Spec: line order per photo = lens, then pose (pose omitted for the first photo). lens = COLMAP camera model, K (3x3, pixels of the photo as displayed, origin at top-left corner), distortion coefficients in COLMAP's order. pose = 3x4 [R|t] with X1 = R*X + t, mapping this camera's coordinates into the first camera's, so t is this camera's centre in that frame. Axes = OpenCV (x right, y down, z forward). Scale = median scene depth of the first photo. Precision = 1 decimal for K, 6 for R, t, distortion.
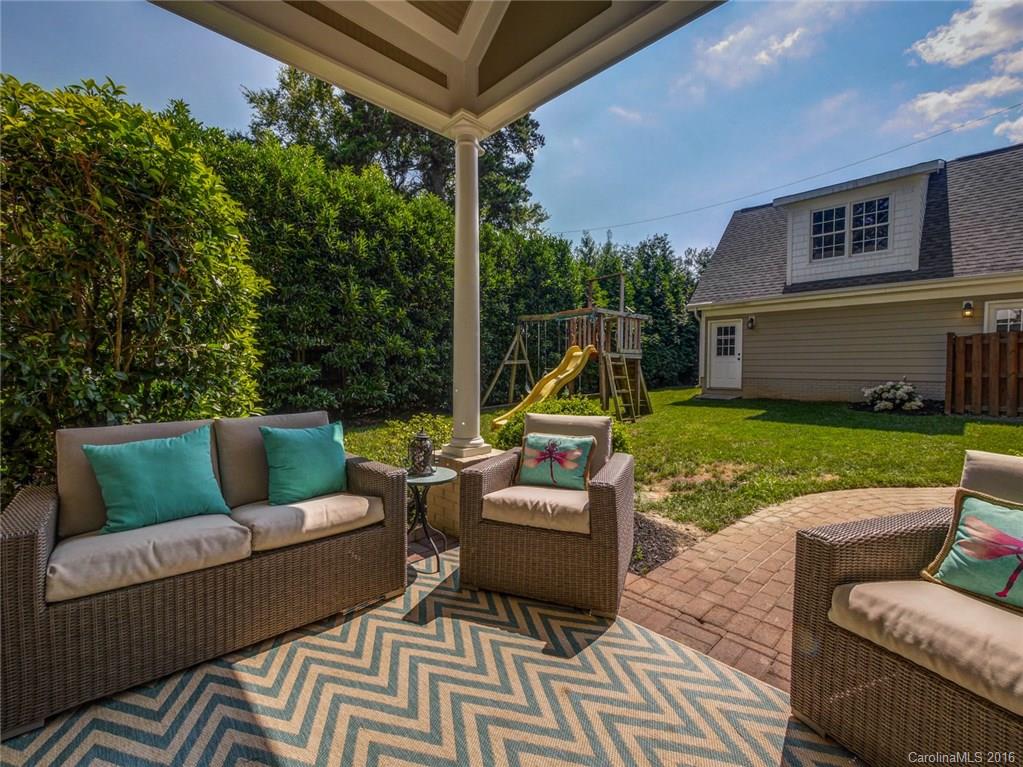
lens RADIAL K [[443.9, 0, 513.3], [0, 443.9, 383.5], [0, 0, 1]] dist [-0.005918, 0.000489]
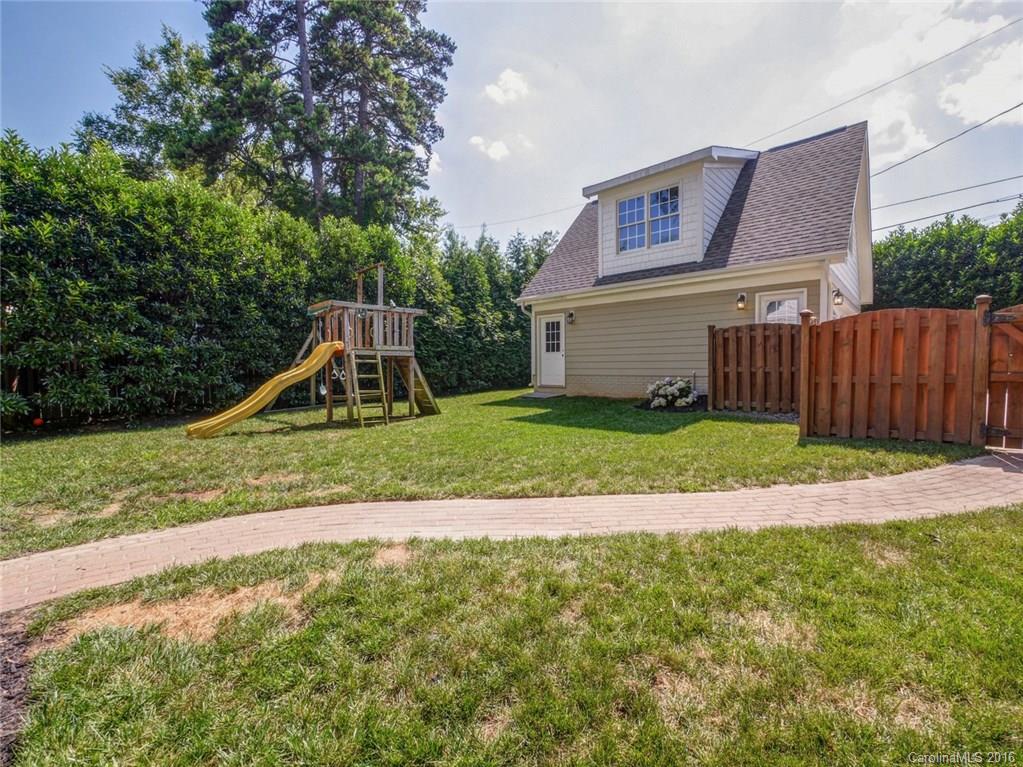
lens RADIAL K [[443.9, 0, 508.8], [0, 443.9, 384.6], [0, 0, 1]] dist [-0.005918, 0.000489]
pose [[0.997983, -0.013526, 0.062023, 0.425370], [0.013184, 0.999896, 0.005924, 0.001542], [-0.062097, -0.005094, 0.998057, 0.057467]]
